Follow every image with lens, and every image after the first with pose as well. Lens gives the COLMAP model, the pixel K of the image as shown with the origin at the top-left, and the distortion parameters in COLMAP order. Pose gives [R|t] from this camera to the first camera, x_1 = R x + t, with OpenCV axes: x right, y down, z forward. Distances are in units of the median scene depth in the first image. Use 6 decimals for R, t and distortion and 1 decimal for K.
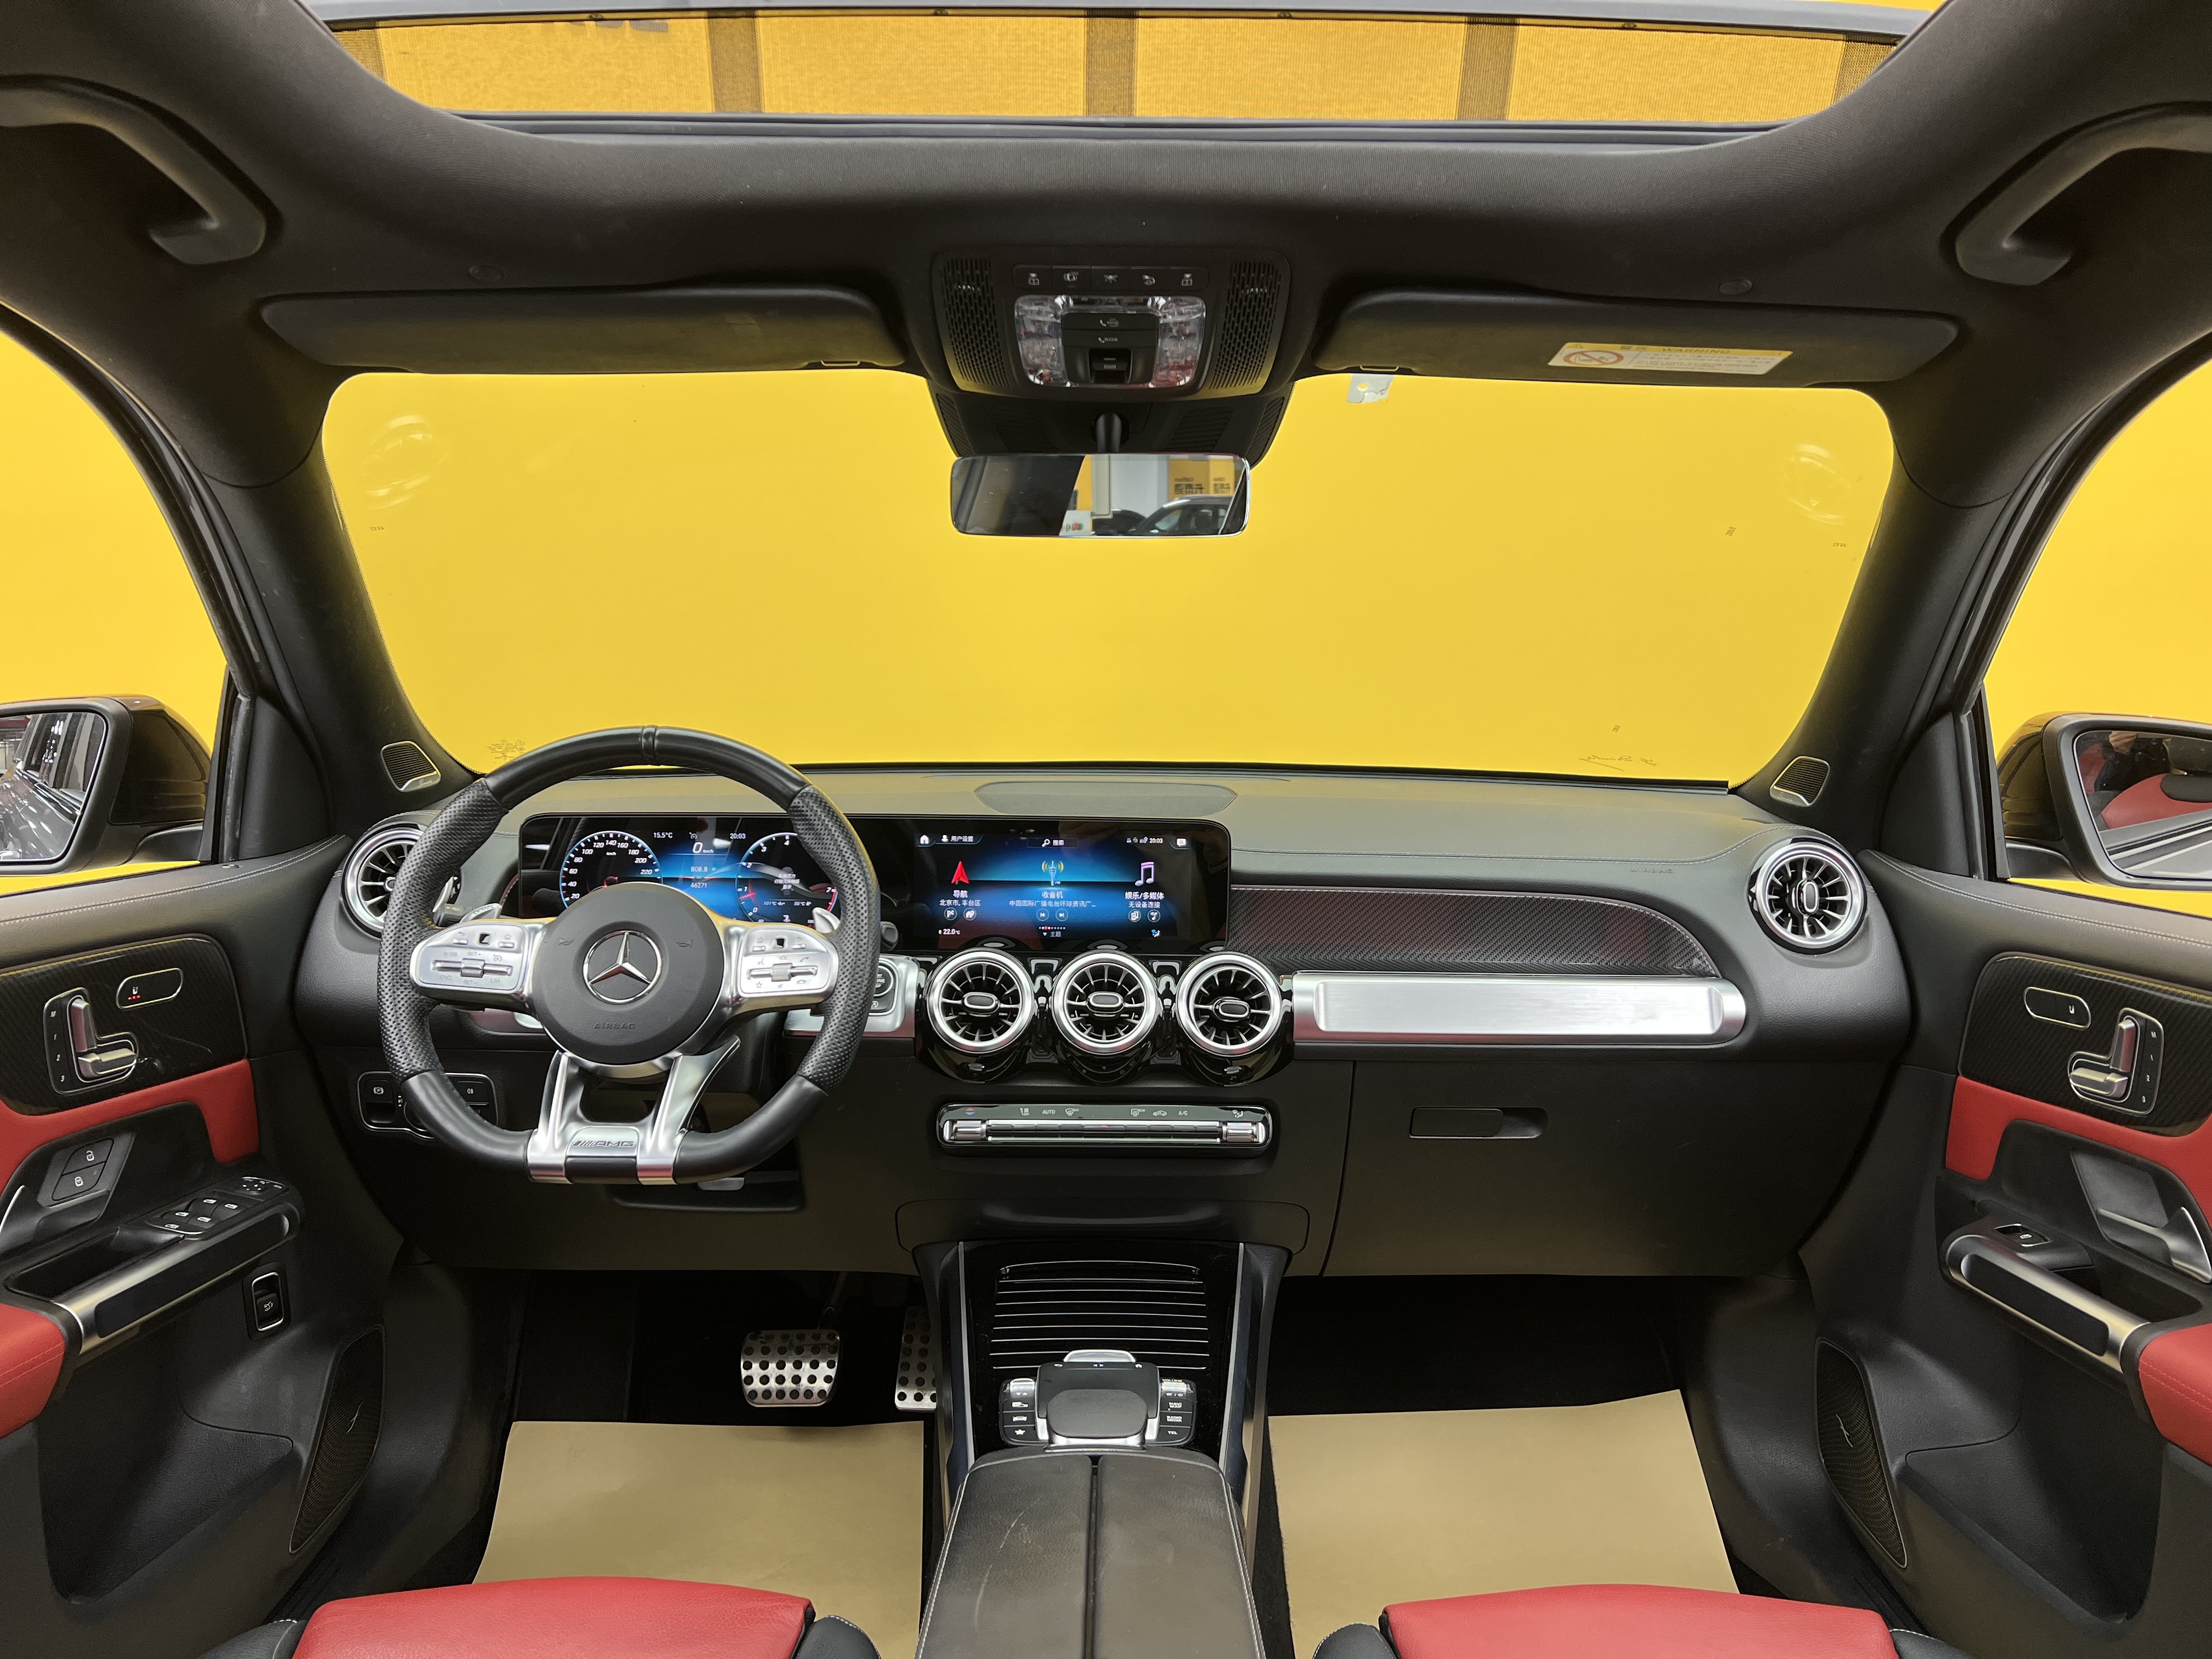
lens RADIAL K [[1658.4, 0, 1107.0], [0, 1658.4, 847.1], [0, 0, 1]] dist [0.138829, -0.282625]
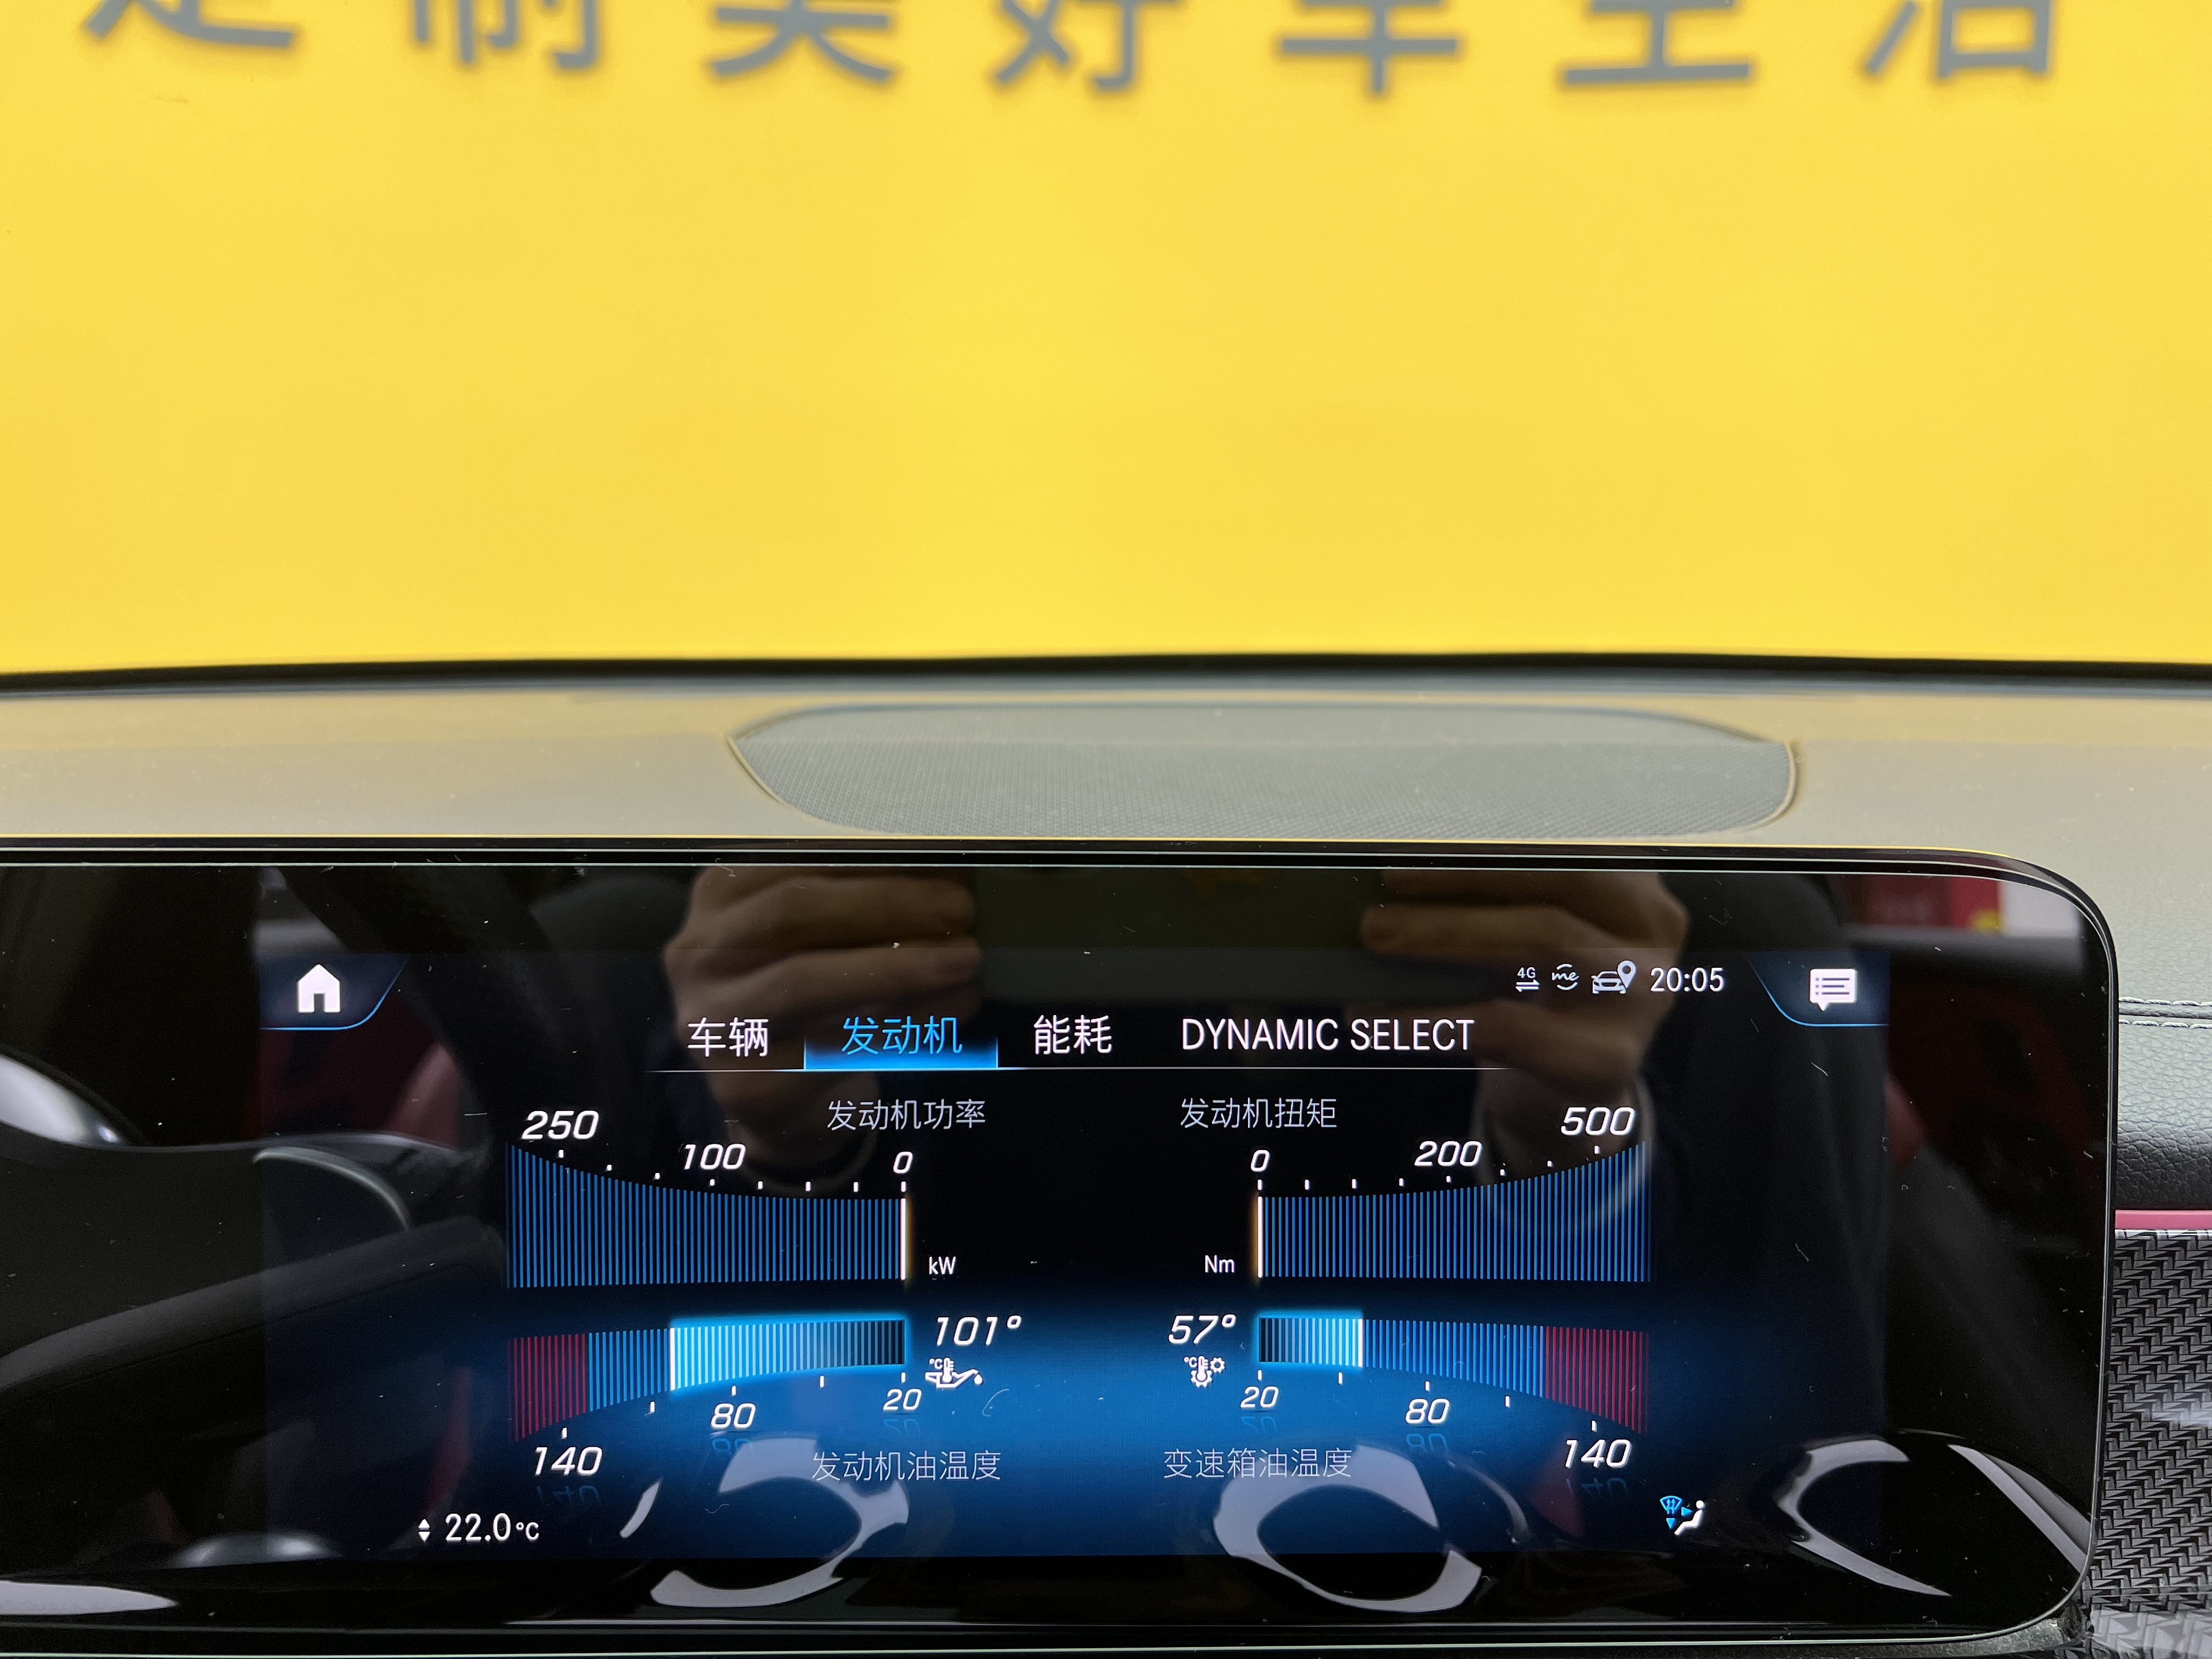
lens RADIAL K [[1706.6, 0, 1097.4], [0, 1706.6, 829.7], [0, 0, 1]] dist [0.054687, -0.083386]
pose [[0.999553, -0.008527, 0.028662, -0.036231], [0.008762, 0.999929, -0.008083, -0.018547], [-0.028591, 0.008330, 0.999556, 0.822743]]
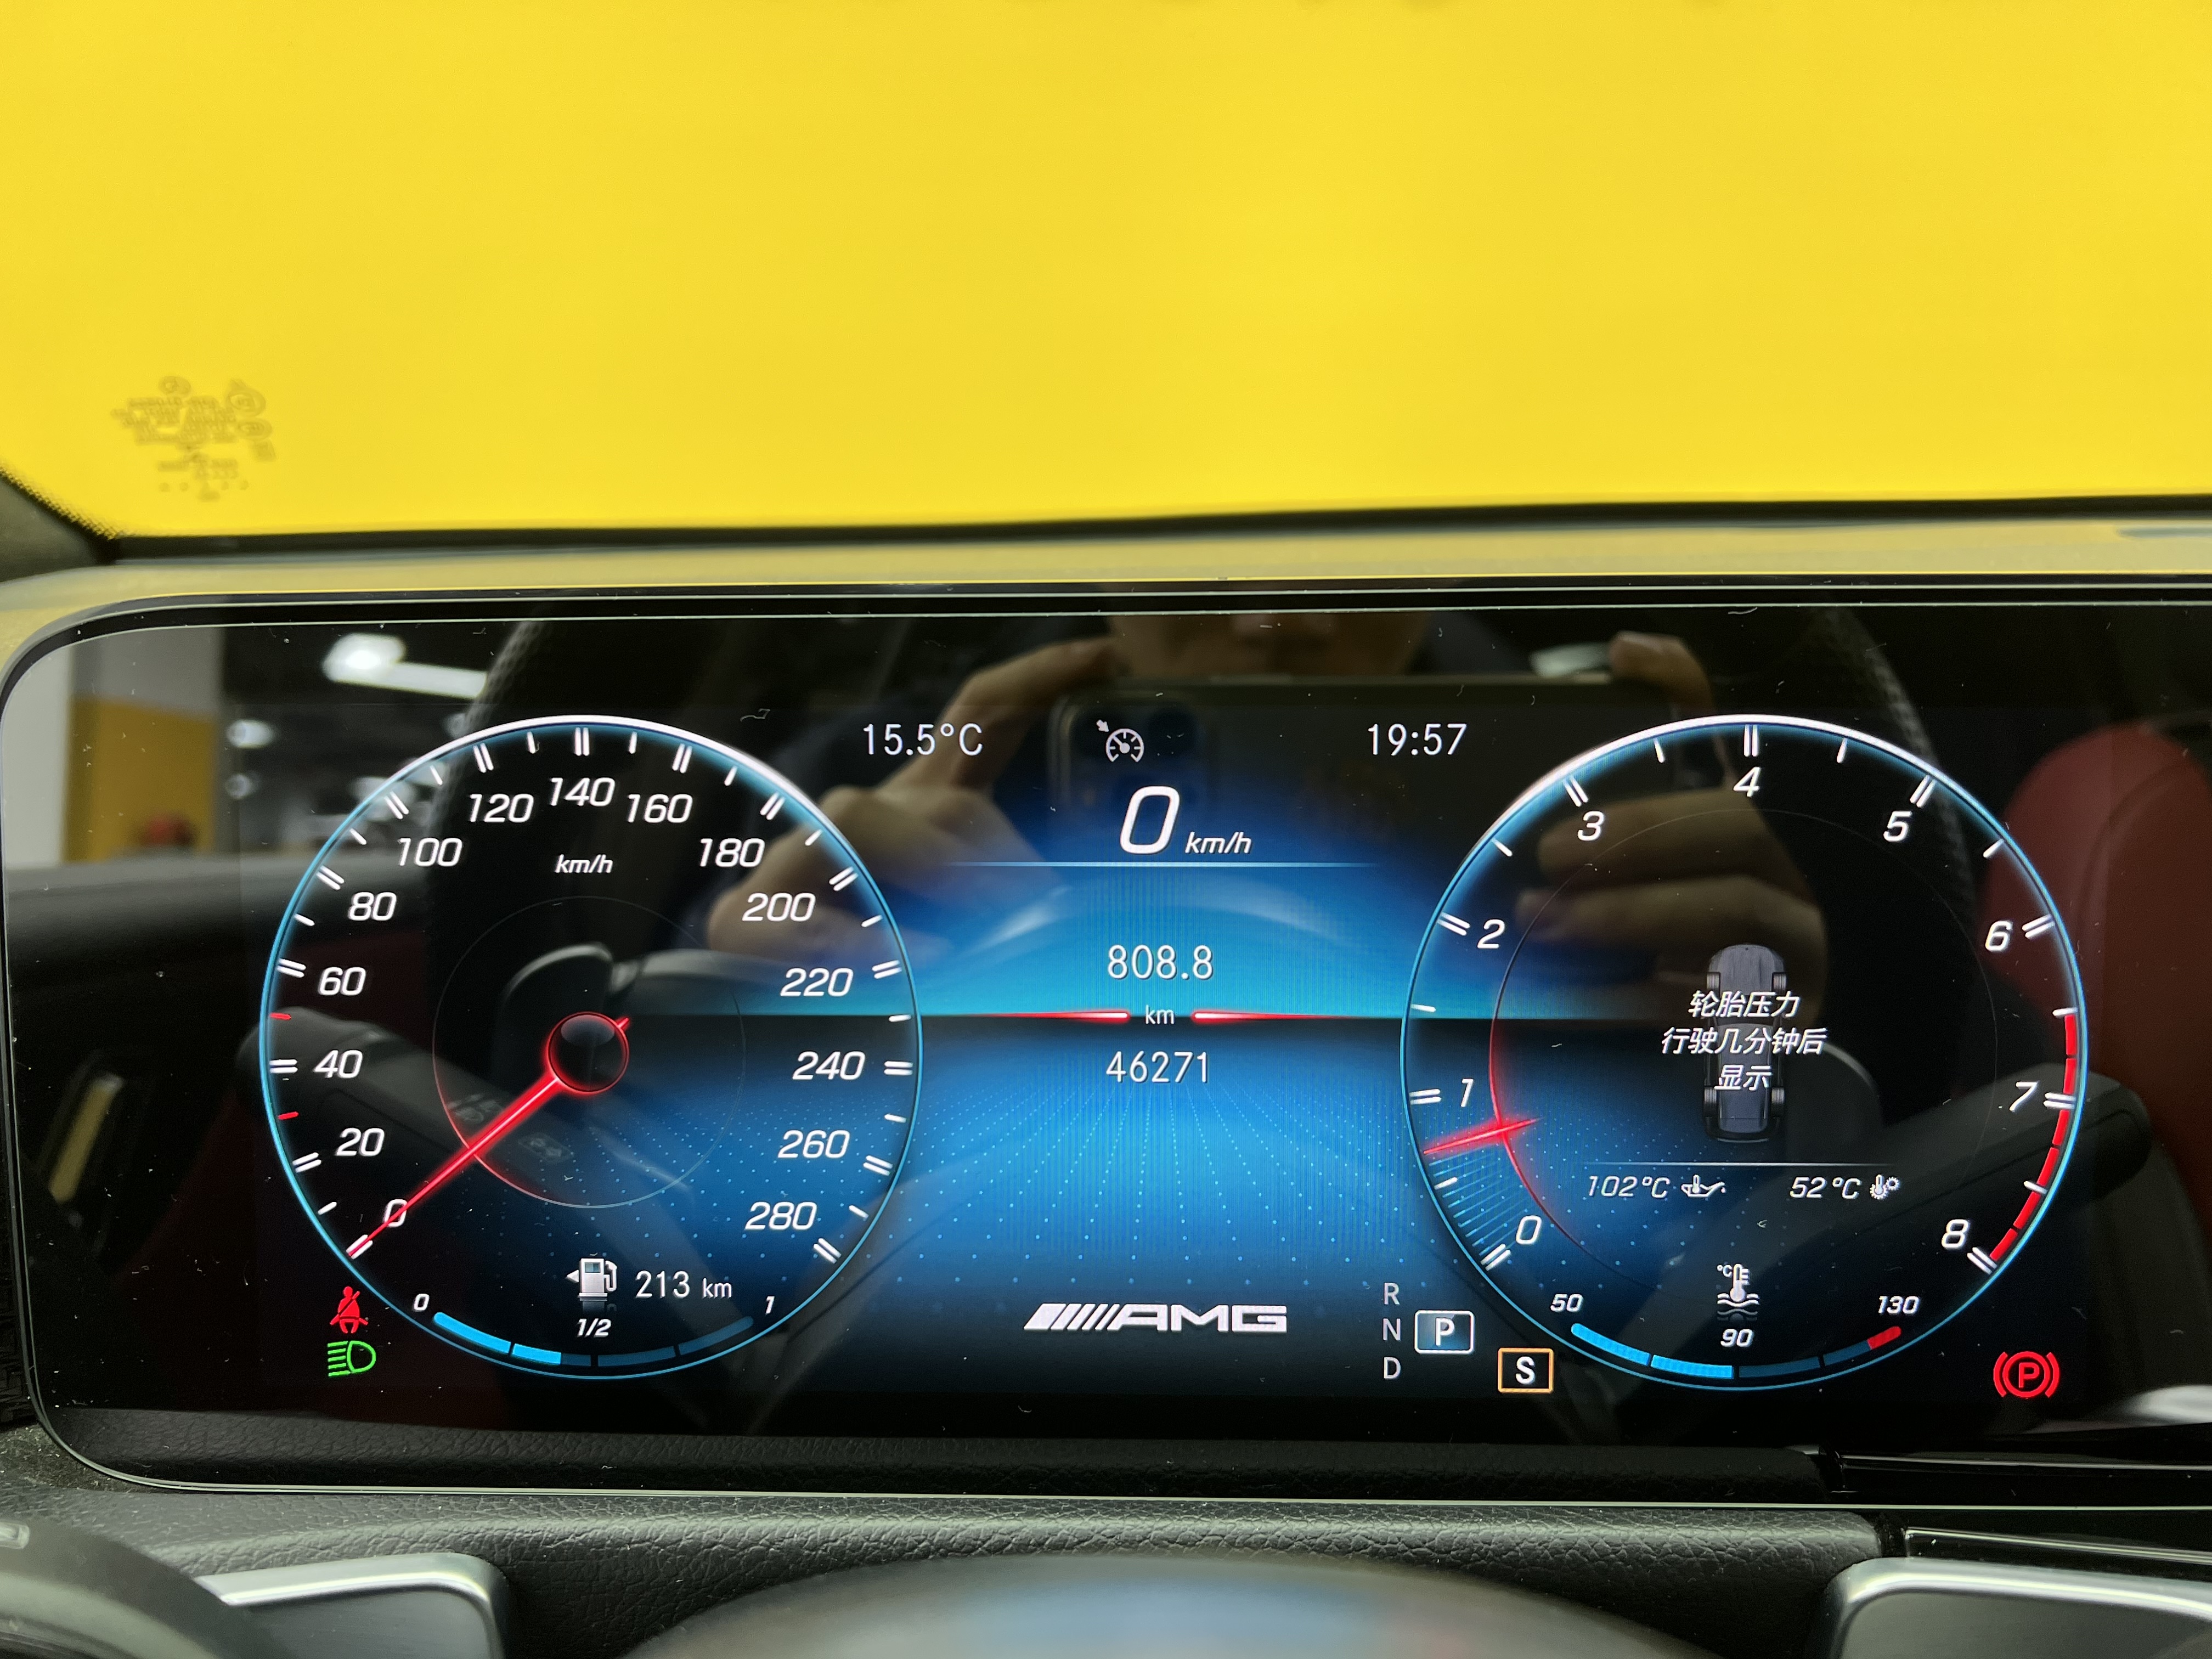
lens RADIAL K [[1693.0, 0, 1109.9], [0, 1693.0, 831.5], [0, 0, 1]] dist [0.034647, -0.063788]
pose [[0.999883, -0.009142, -0.012293, -0.247259], [0.009501, 0.999521, 0.029456, -0.003209], [0.012018, -0.029569, 0.999490, 0.849723]]
